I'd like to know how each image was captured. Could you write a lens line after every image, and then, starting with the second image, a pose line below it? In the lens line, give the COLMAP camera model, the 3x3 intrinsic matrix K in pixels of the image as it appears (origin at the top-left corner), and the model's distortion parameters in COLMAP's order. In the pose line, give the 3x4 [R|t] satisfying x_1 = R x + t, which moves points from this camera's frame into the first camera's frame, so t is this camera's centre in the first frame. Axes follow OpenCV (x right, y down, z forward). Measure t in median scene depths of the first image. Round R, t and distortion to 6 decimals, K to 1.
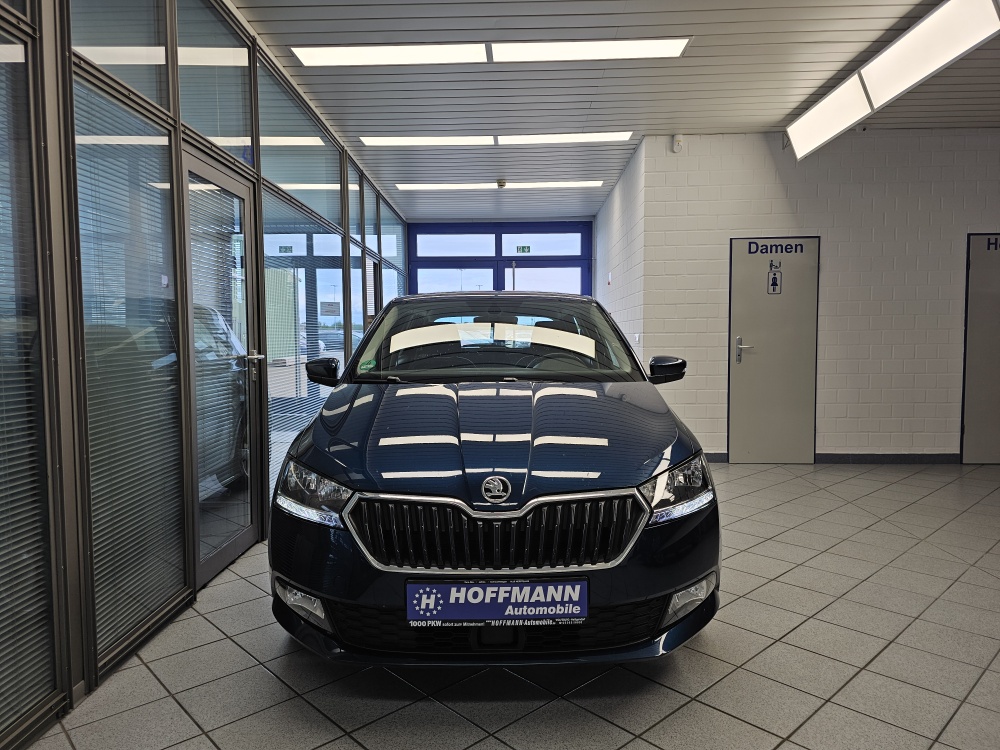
lens RADIAL K [[676.4, 0, 498.3], [0, 676.4, 376.0], [0, 0, 1]] dist [0.054375, -0.057335]
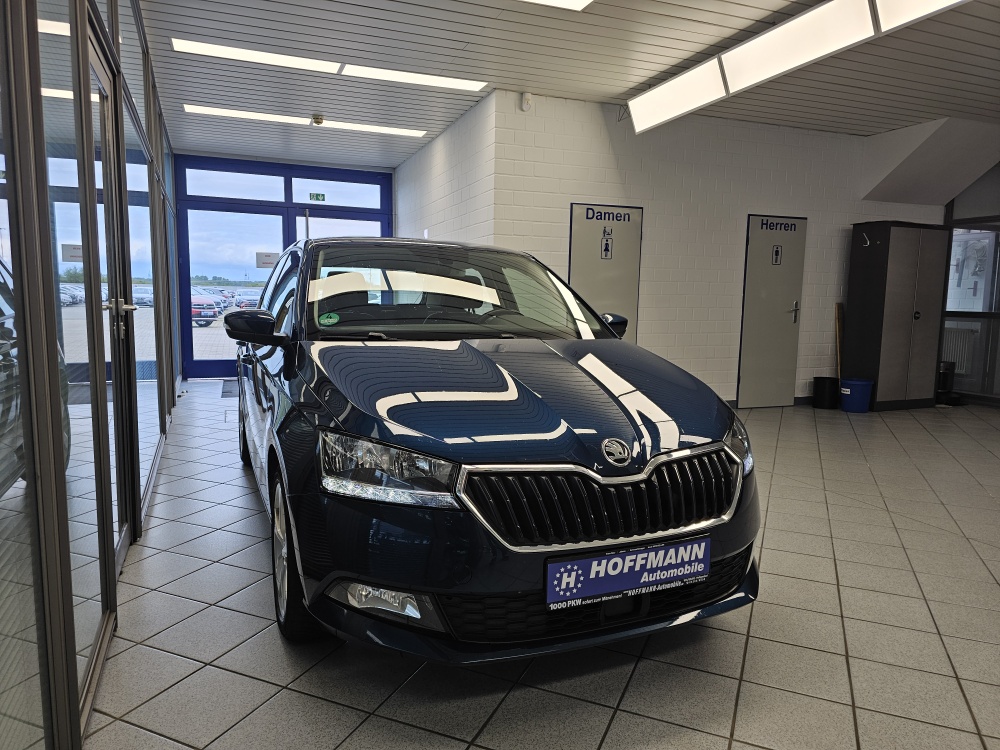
lens RADIAL K [[676.4, 0, 495.4], [0, 676.4, 381.1], [0, 0, 1]] dist [0.054375, -0.057335]
pose [[0.917936, -0.025008, 0.395938, -0.187364], [-0.000224, 0.997978, 0.063554, 0.004243], [-0.396727, -0.058427, 0.916075, 0.080135]]
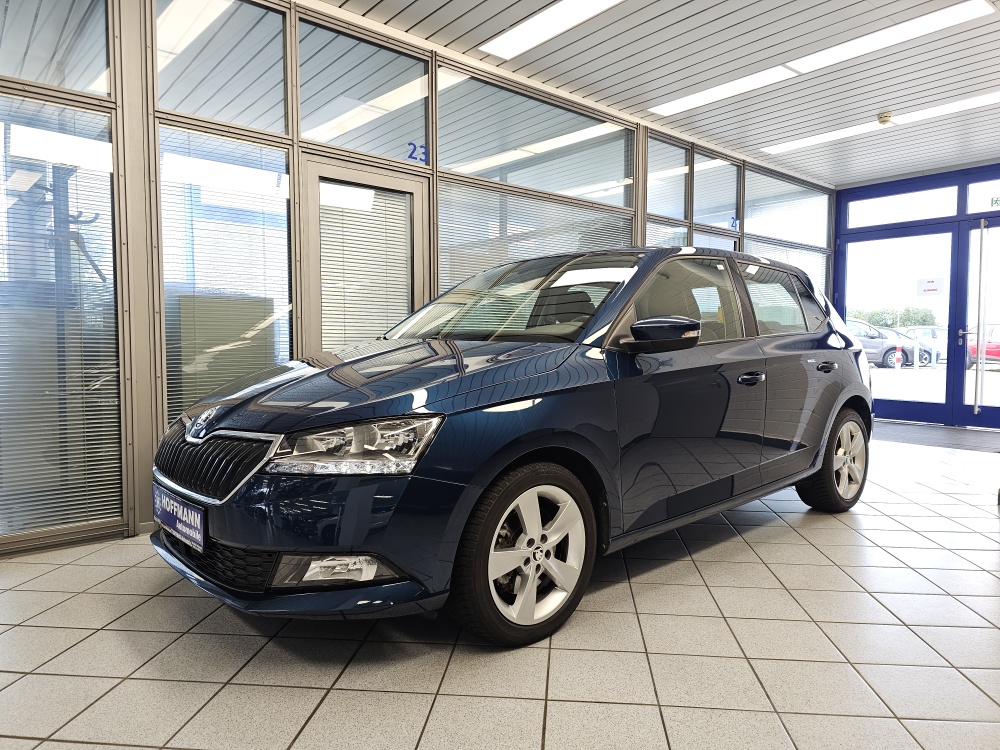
lens RADIAL K [[676.4, 0, 503.0], [0, 676.4, 373.0], [0, 0, 1]] dist [0.054375, -0.057335]
pose [[0.650939, 0.040212, -0.758064, 0.415732], [-0.050491, 0.998678, 0.009620, 0.022557], [0.757449, 0.032013, 0.652109, 0.232512]]
